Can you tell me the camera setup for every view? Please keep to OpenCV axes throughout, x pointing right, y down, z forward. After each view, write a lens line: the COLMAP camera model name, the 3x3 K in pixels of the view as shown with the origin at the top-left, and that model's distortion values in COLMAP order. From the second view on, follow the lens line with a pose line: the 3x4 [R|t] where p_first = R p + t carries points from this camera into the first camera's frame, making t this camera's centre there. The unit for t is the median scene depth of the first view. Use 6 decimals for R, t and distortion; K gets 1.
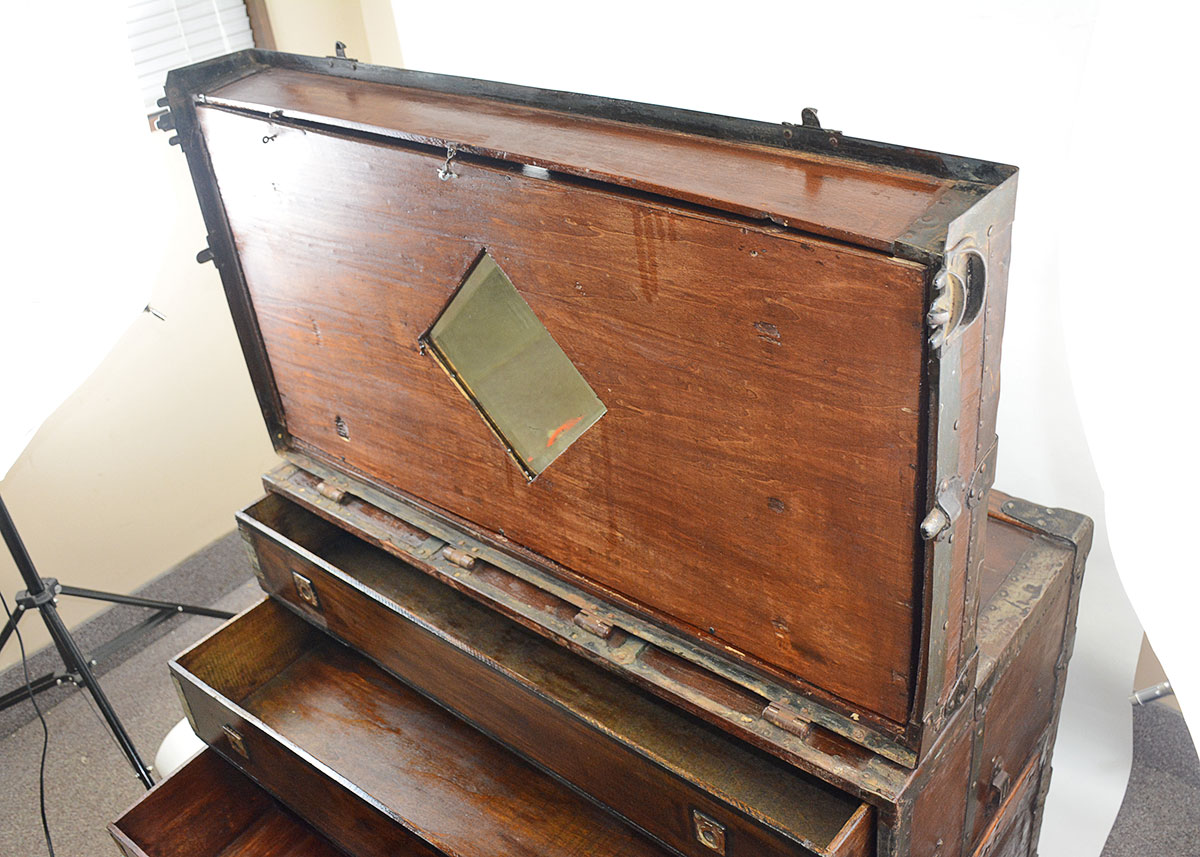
lens RADIAL K [[1132.2, 0, 595.5], [0, 1132.2, 436.6], [0, 0, 1]] dist [-0.066720, 0.000000]
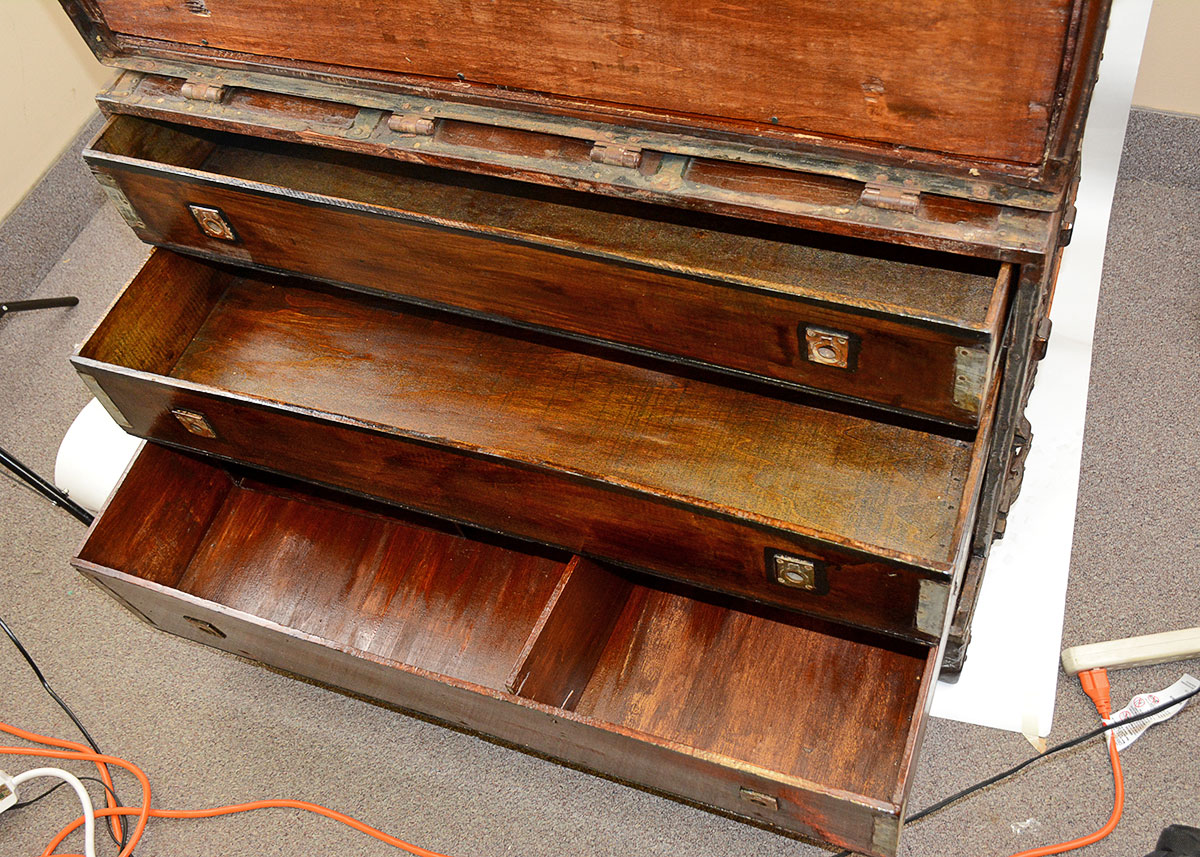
lens RADIAL K [[1210.7, 0, 593.9], [0, 1210.7, 429.3], [0, 0, 1]] dist [-0.035214, 0.000000]
pose [[0.947629, -0.290018, 0.133749, -0.193642], [0.225112, 0.903613, 0.364430, 0.022583], [-0.226549, -0.315236, 0.921576, 0.133389]]
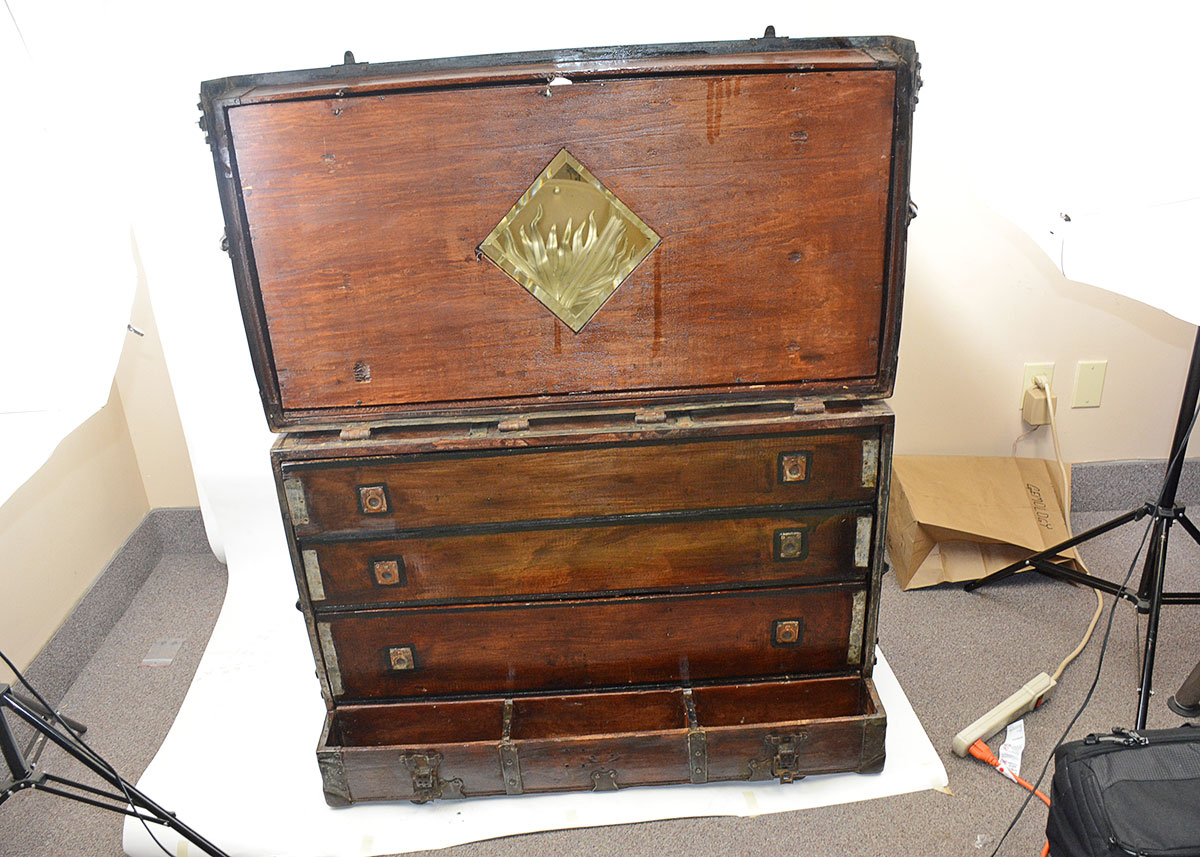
lens RADIAL K [[982.9, 0, 608.3], [0, 982.9, 429.2], [0, 0, 1]] dist [-0.143813, 0.058547]
pose [[0.750431, -0.222726, 0.622292, -0.814520], [0.338626, 0.938117, -0.072590, 0.252965], [-0.567614, 0.265198, 0.779413, 0.078036]]
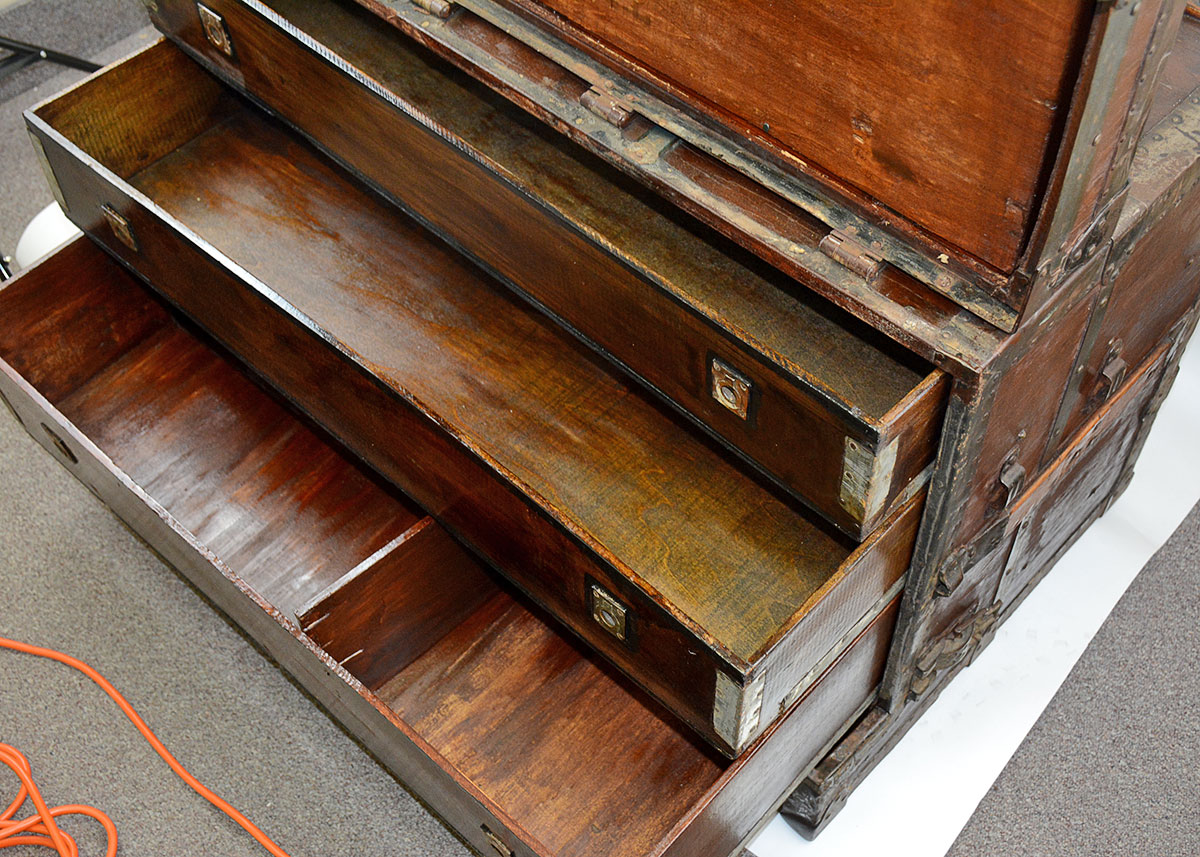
lens RADIAL K [[1441.8, 0, 593.6], [0, 1441.8, 425.1], [0, 0, 1]] dist [0.041822, 0.000000]
pose [[0.995413, 0.094687, 0.013698, -0.003206], [-0.093715, 0.936174, 0.338816, 0.042118], [0.019258, -0.338545, 0.940753, 0.044378]]
